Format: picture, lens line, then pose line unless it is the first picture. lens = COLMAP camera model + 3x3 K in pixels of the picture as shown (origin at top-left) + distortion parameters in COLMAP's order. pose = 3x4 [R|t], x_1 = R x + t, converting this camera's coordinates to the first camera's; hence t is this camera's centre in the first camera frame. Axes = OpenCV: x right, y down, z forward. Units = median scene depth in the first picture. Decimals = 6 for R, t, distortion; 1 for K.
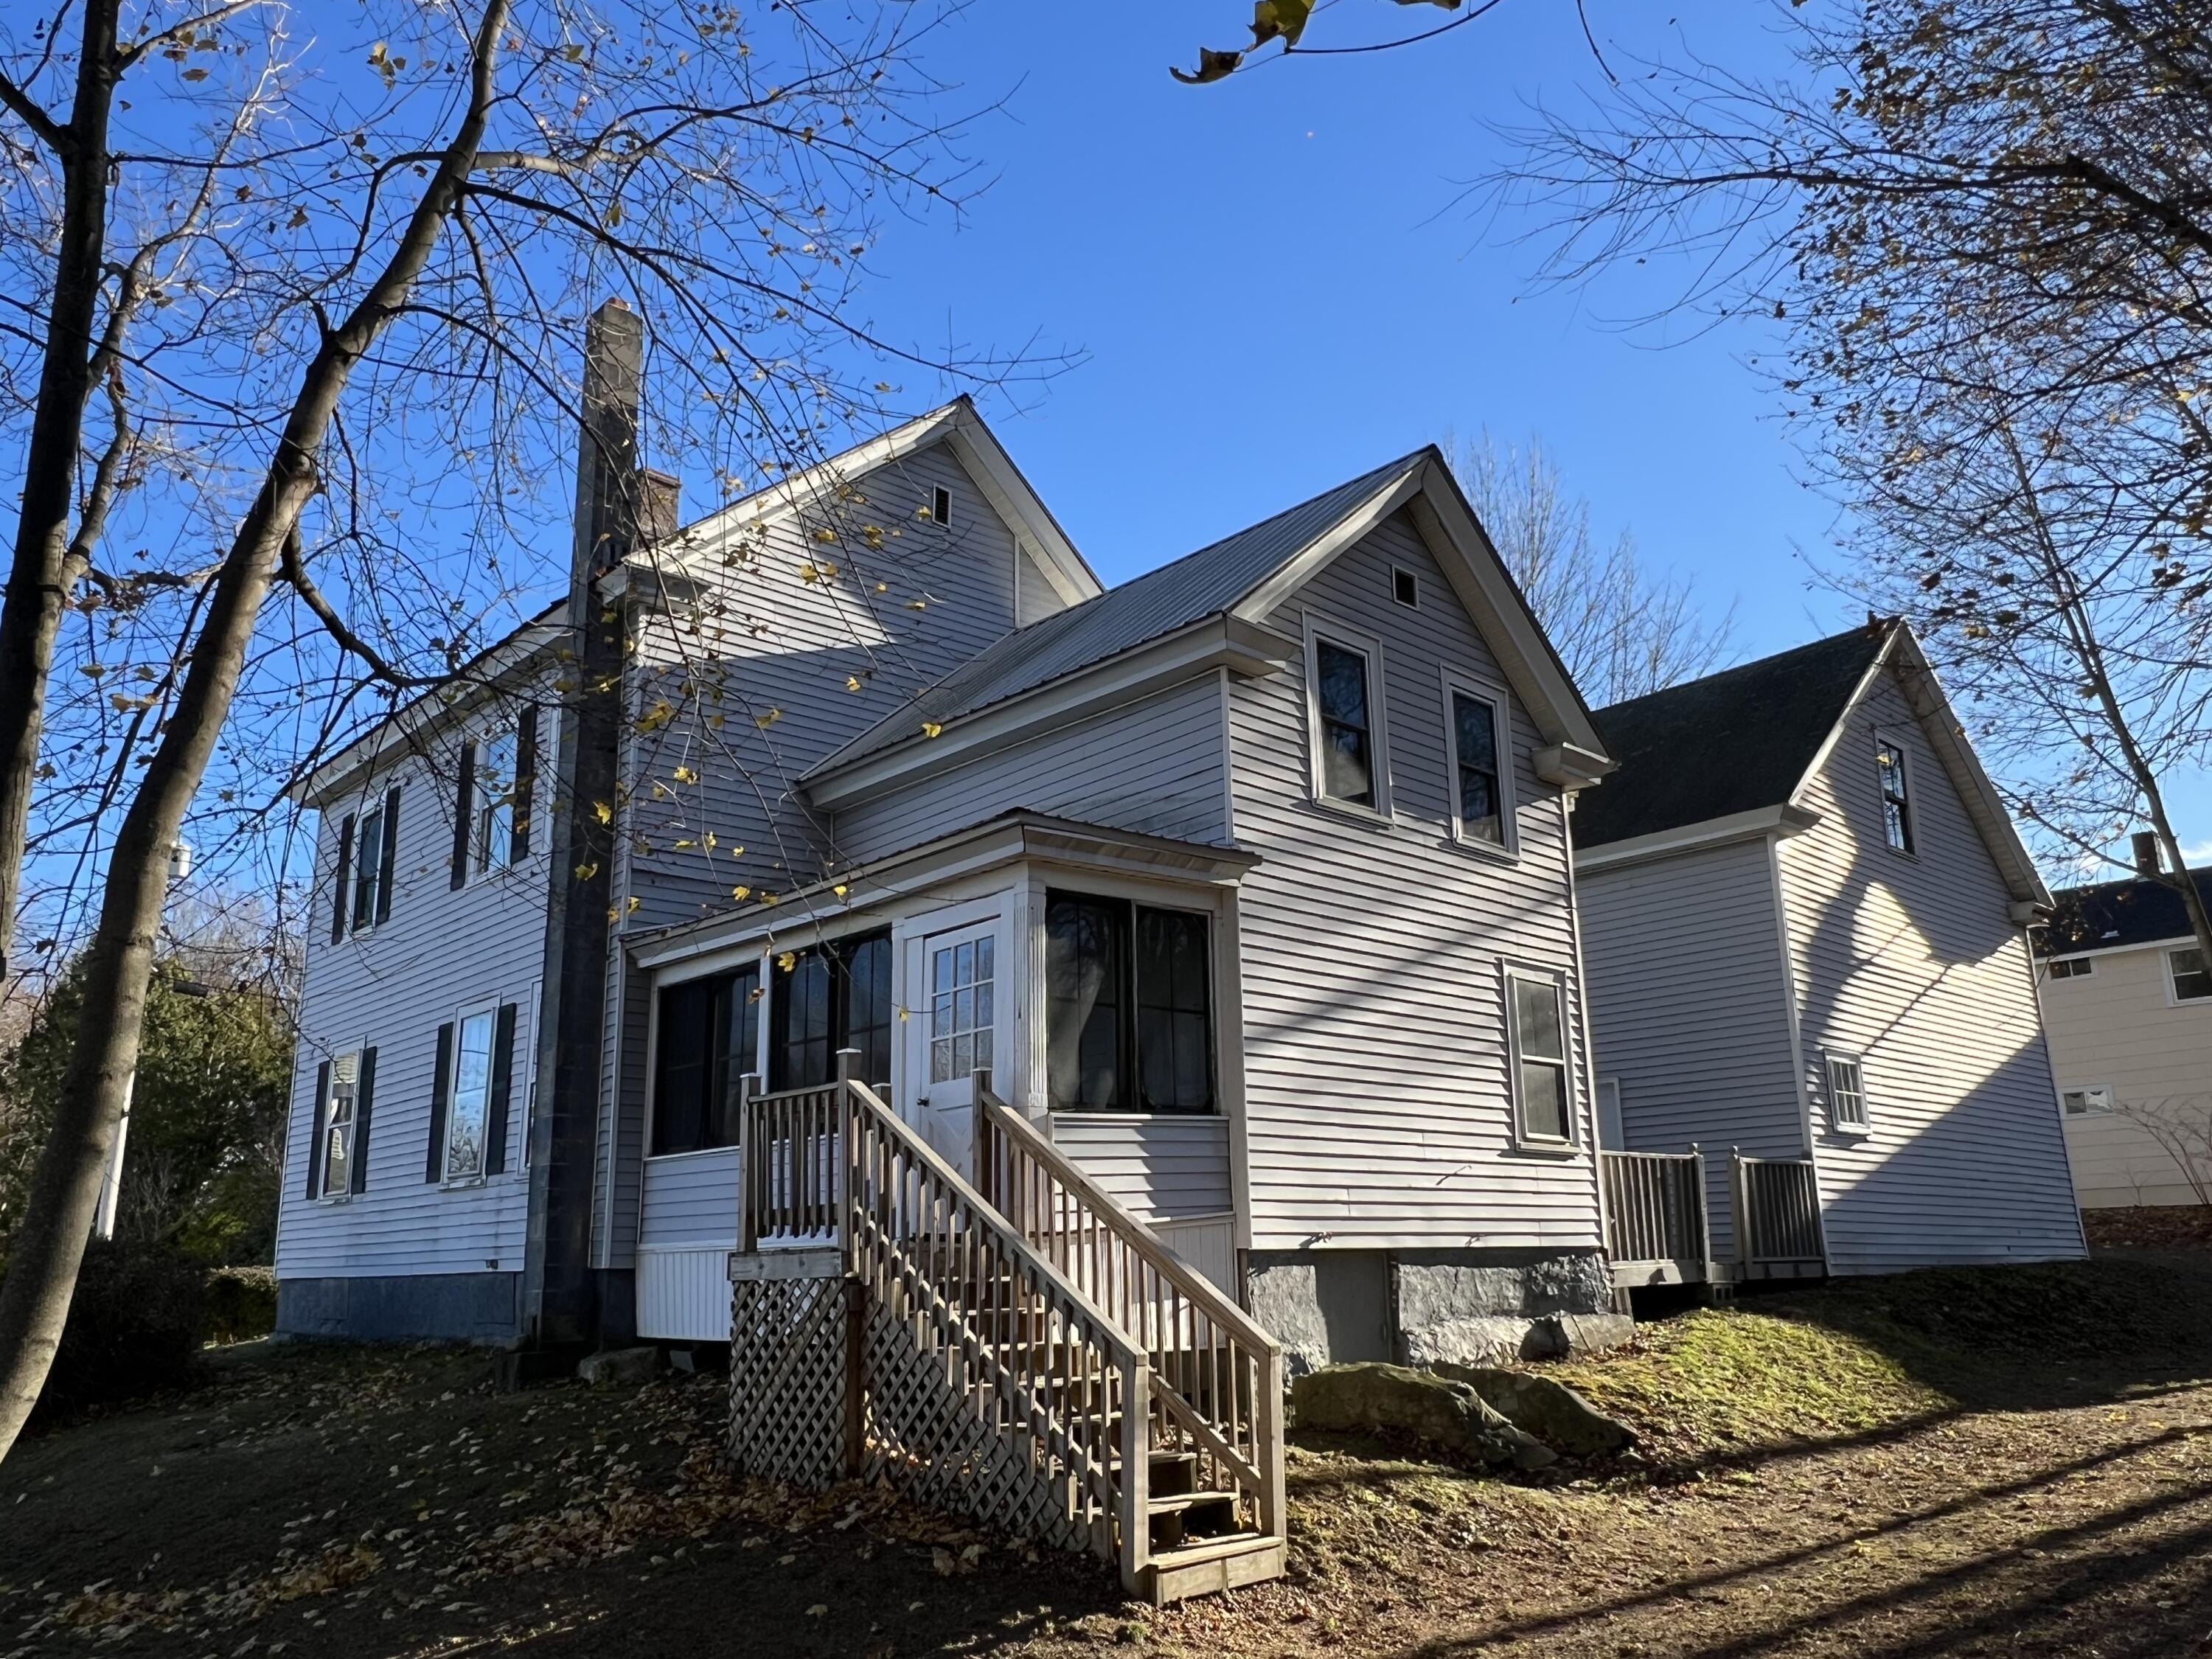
lens RADIAL K [[1646.1, 0, 1119.0], [0, 1646.1, 838.8], [0, 0, 1]] dist [0.000010, 0.004594]
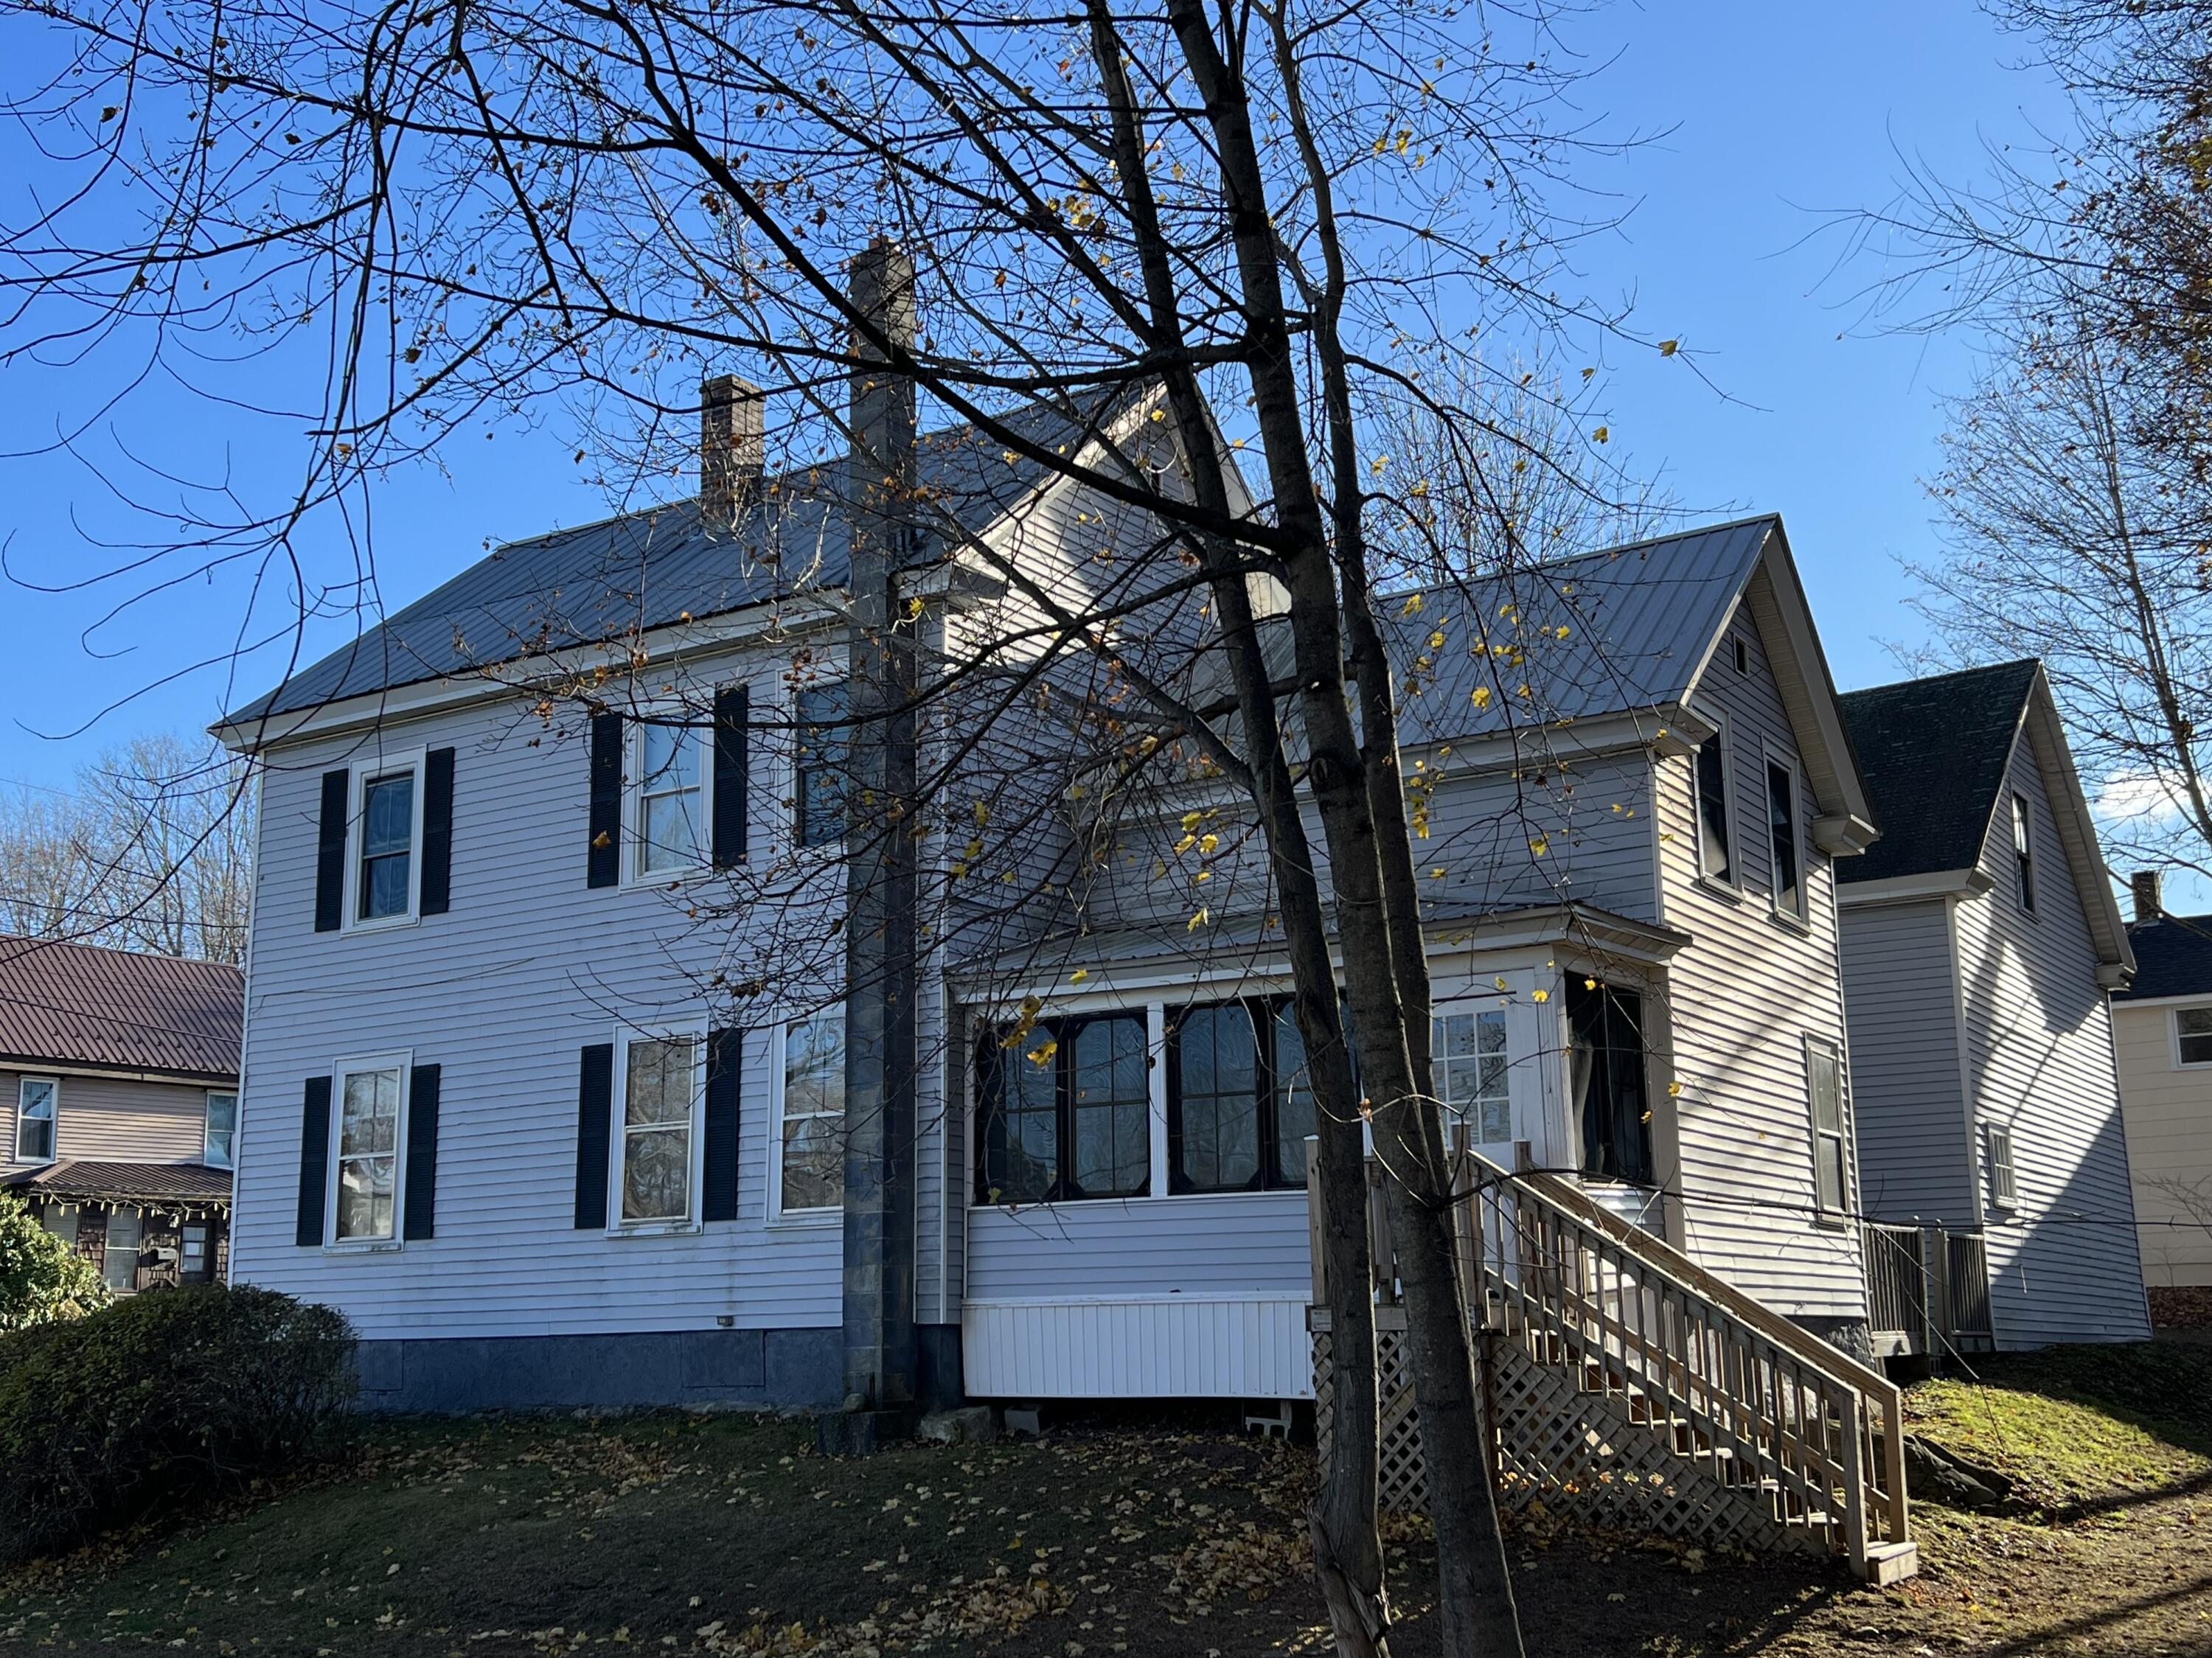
lens RADIAL K [[2386.6, 0, 1125.1], [0, 2386.6, 833.8], [0, 0, 1]] dist [0.050421, 0.000000]
pose [[0.970382, 0.059779, 0.234061, -0.536410], [-0.069326, 0.997056, 0.032765, -0.069793], [-0.231414, -0.048021, 0.971670, -0.335754]]
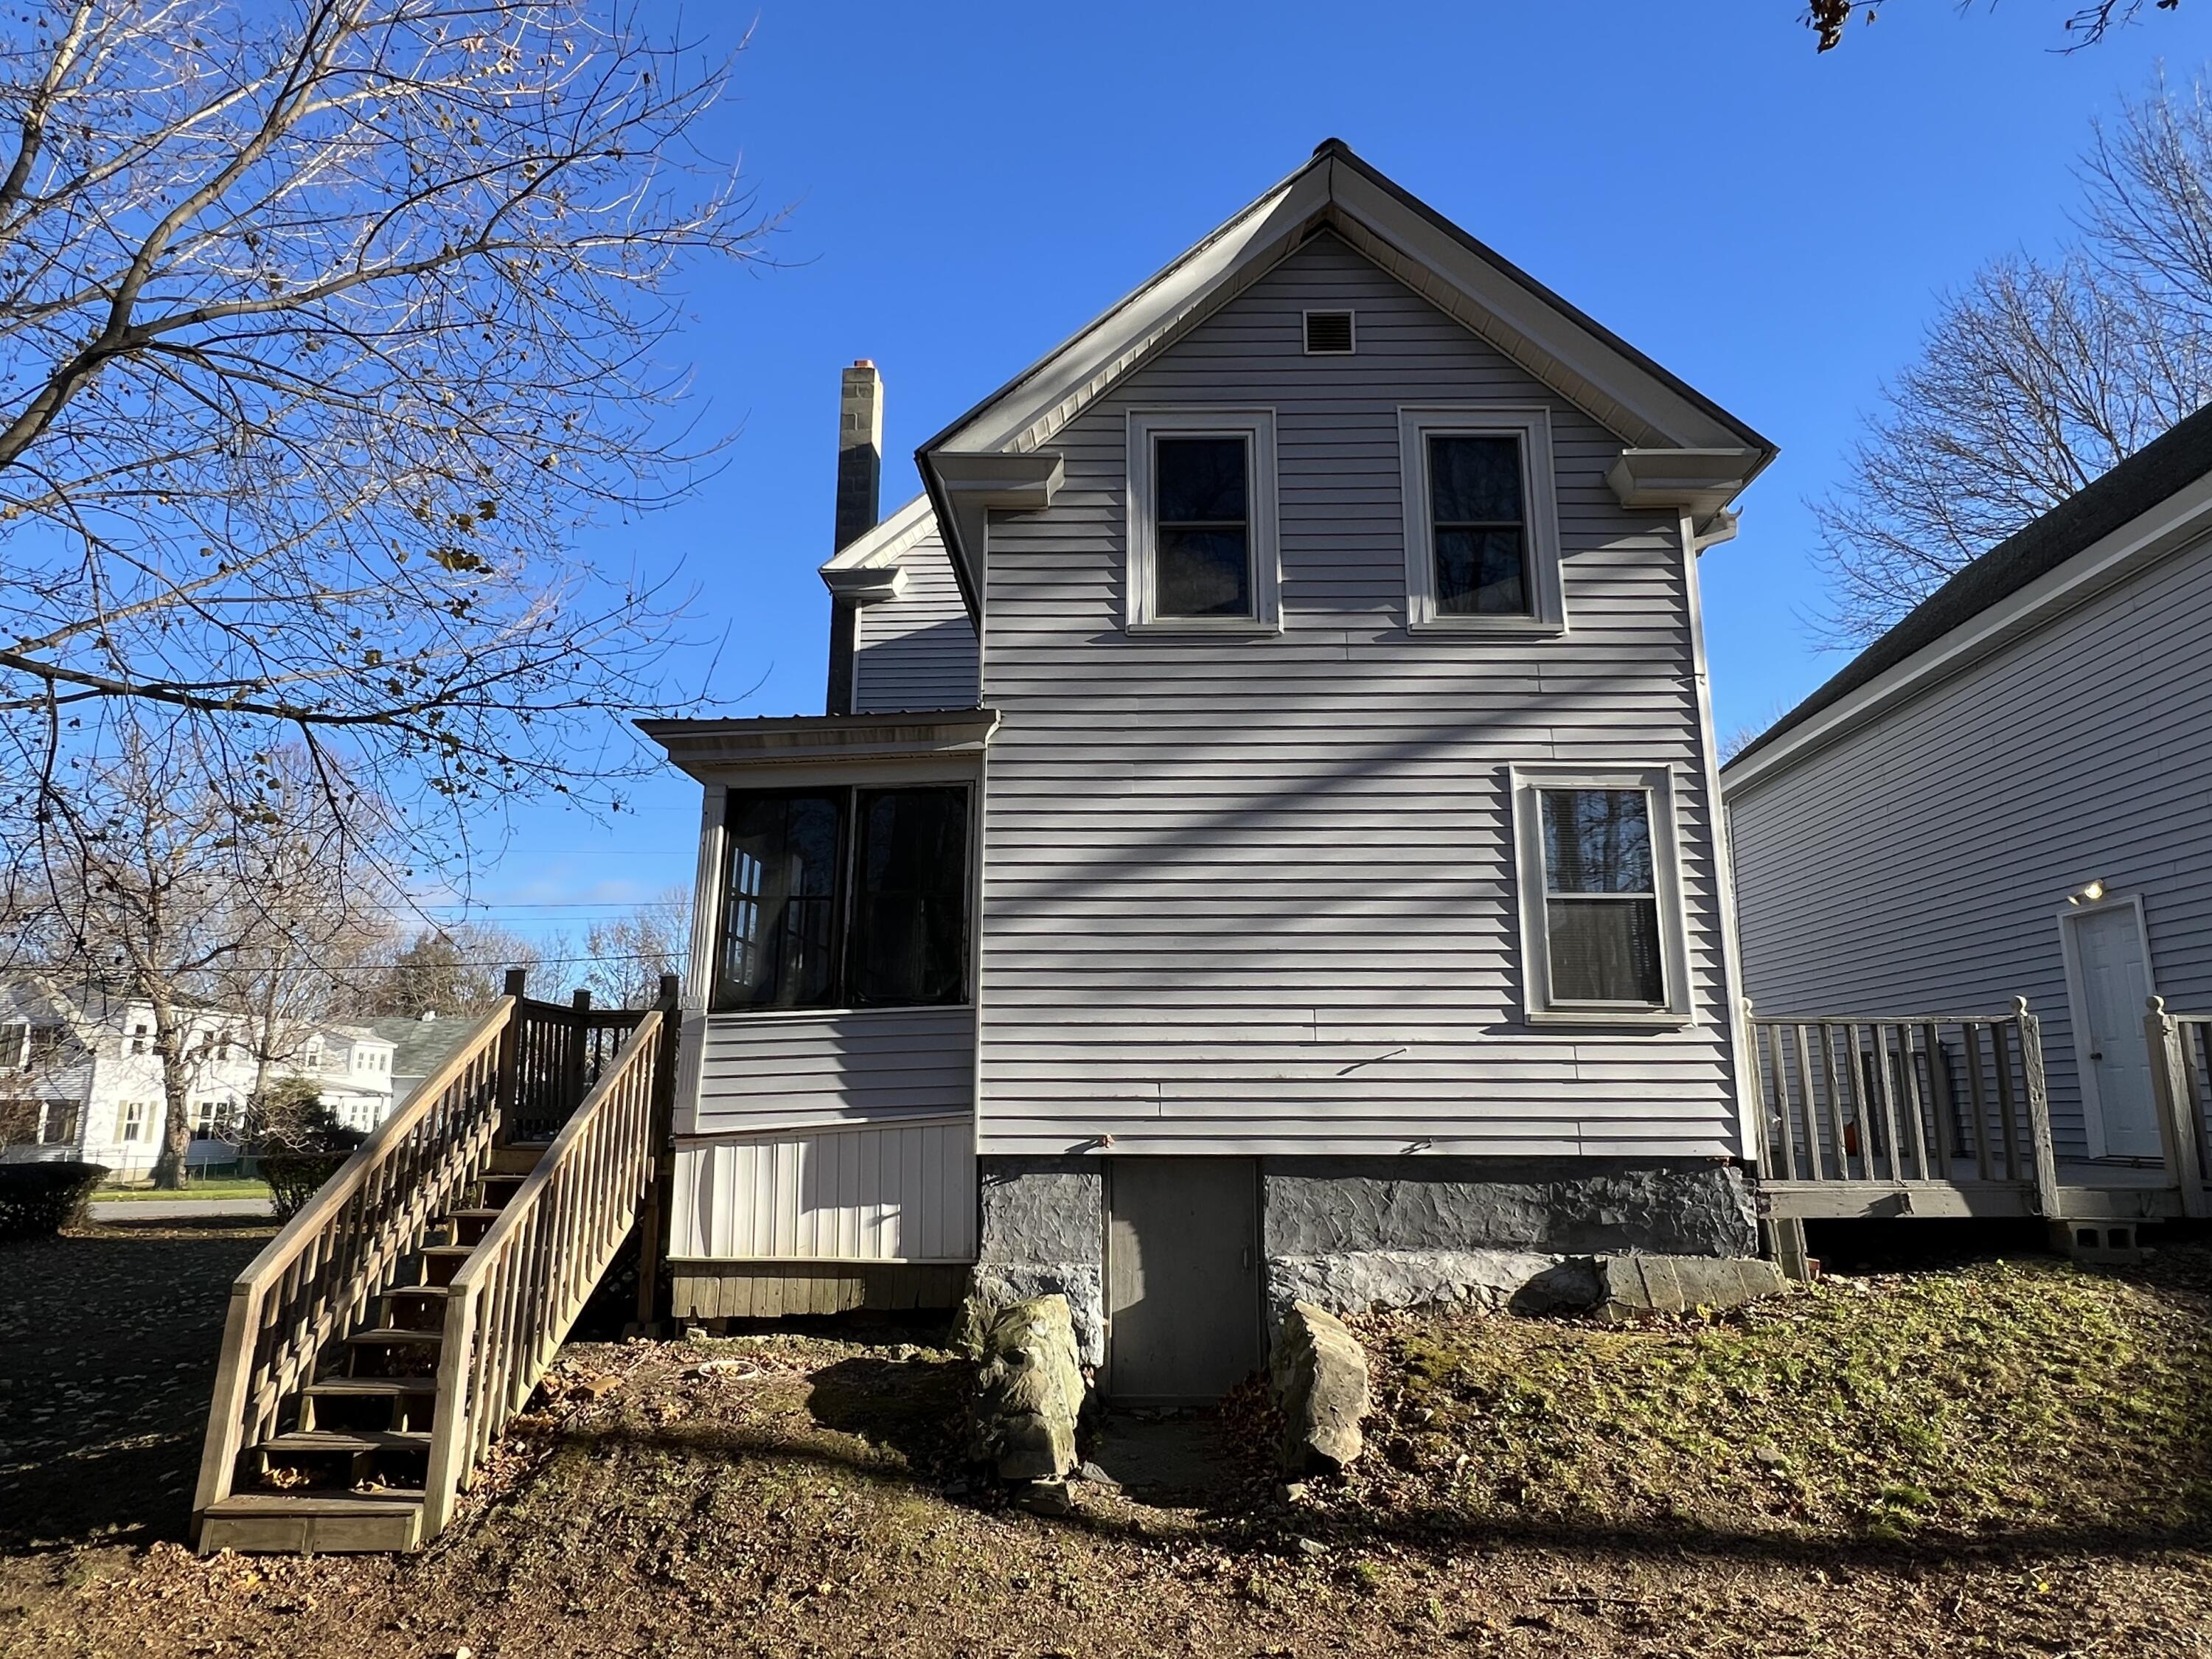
lens RADIAL K [[1223.9, 0, 1103.3], [0, 1223.9, 831.8], [0, 0, 1]] dist [0.000477, 0.001974]
pose [[0.704595, -0.130924, -0.697427, 0.497278], [0.165458, 0.986053, -0.017948, 0.083060], [0.690050, -0.102749, 0.716431, 0.485743]]
